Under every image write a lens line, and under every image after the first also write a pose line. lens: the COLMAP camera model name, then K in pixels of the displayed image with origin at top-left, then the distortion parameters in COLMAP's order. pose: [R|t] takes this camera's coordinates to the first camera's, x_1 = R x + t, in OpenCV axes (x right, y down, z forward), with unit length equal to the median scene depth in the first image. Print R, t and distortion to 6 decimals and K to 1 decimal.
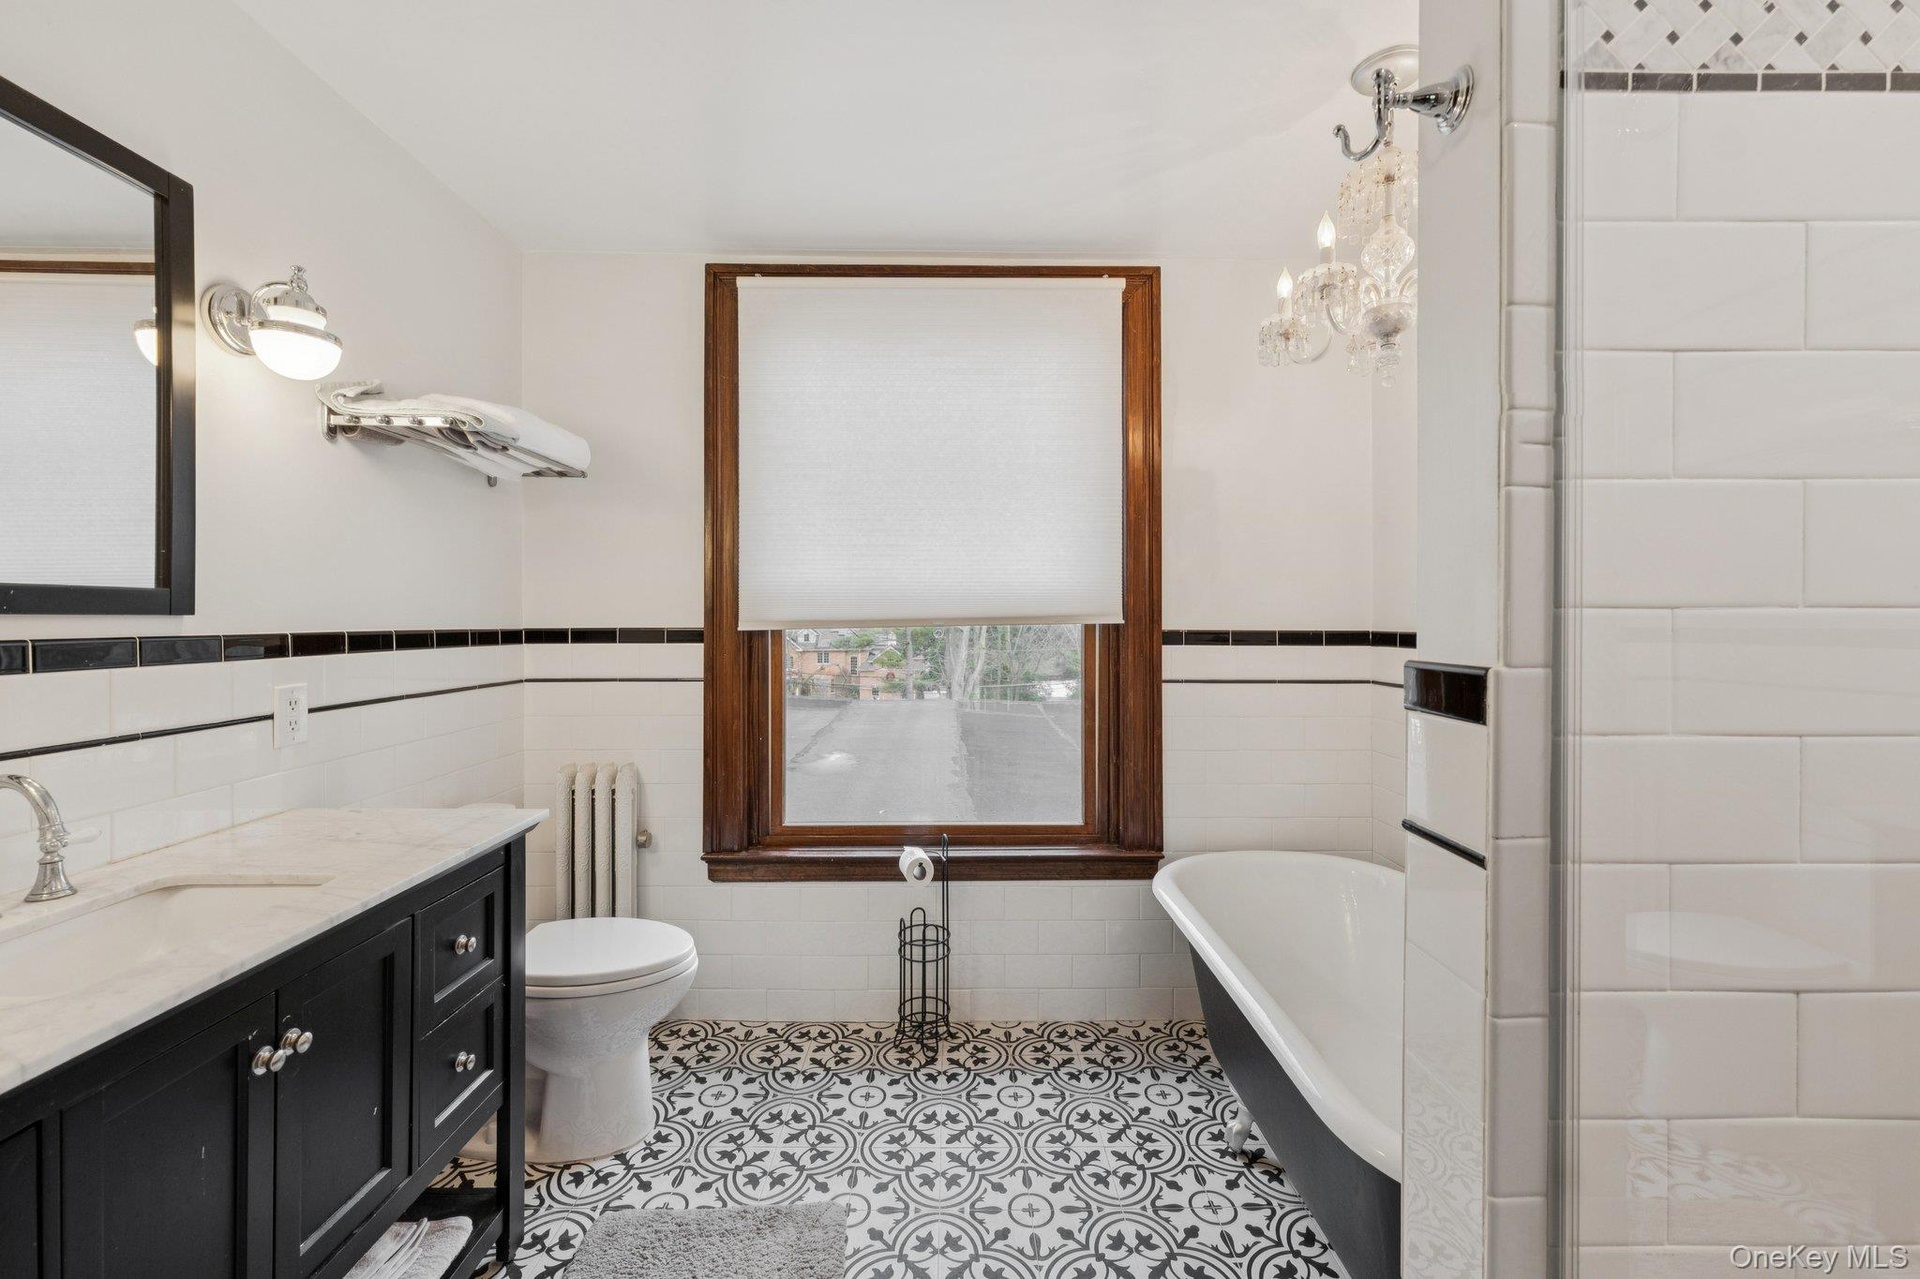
lens RADIAL K [[787.1, 0, 960.6], [0, 787.1, 630.3], [0, 0, 1]] dist [0.003542, -0.000786]
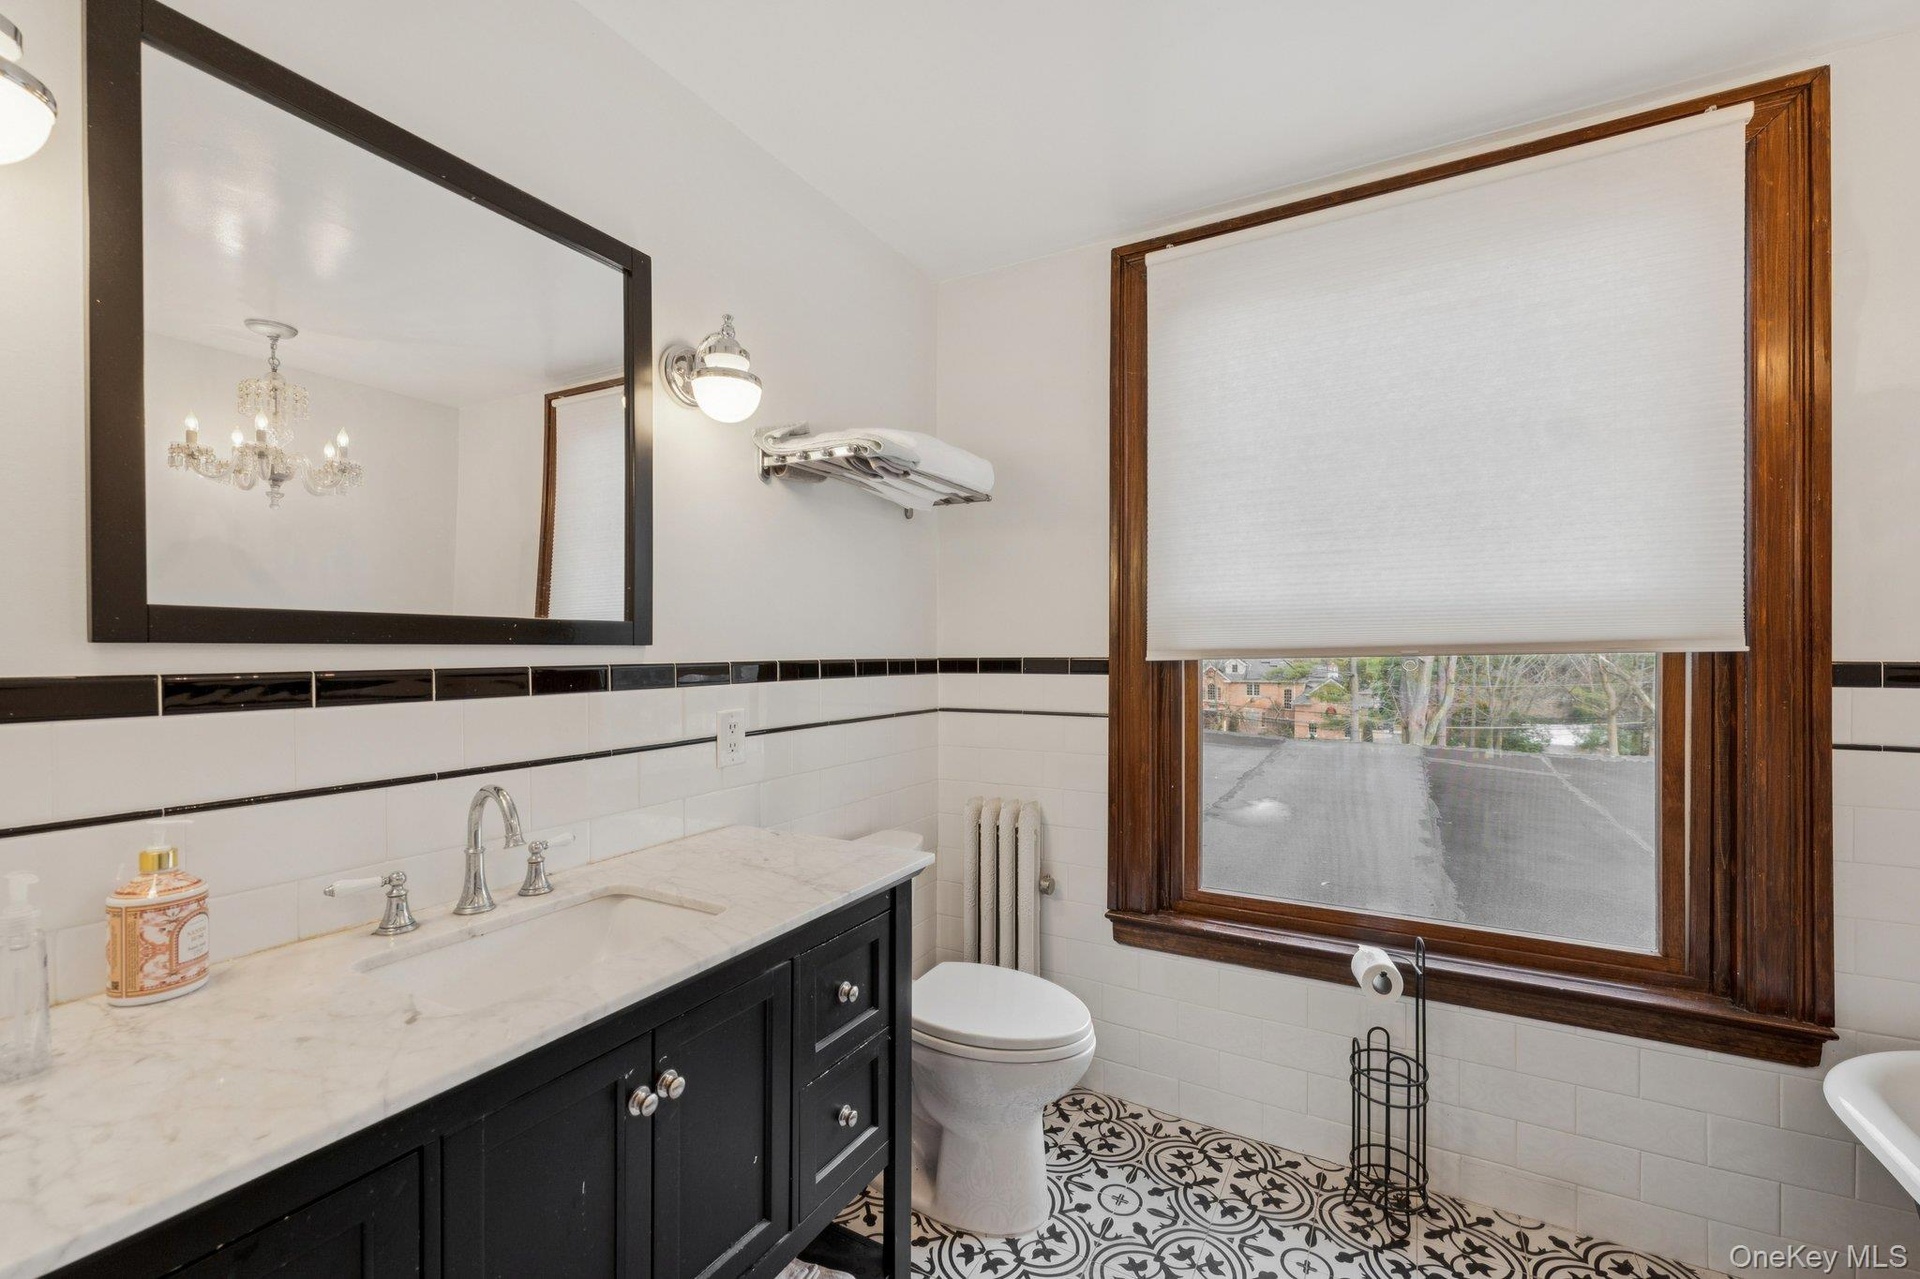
lens RADIAL K [[787.1, 0, 967.5], [0, 787.1, 657.6], [0, 0, 1]] dist [0.003542, -0.000786]
pose [[0.866755, 0.001400, -0.498732, -0.020322], [-0.003079, 0.999992, -0.002544, -0.000352], [0.498724, 0.003741, 0.866753, 0.150428]]
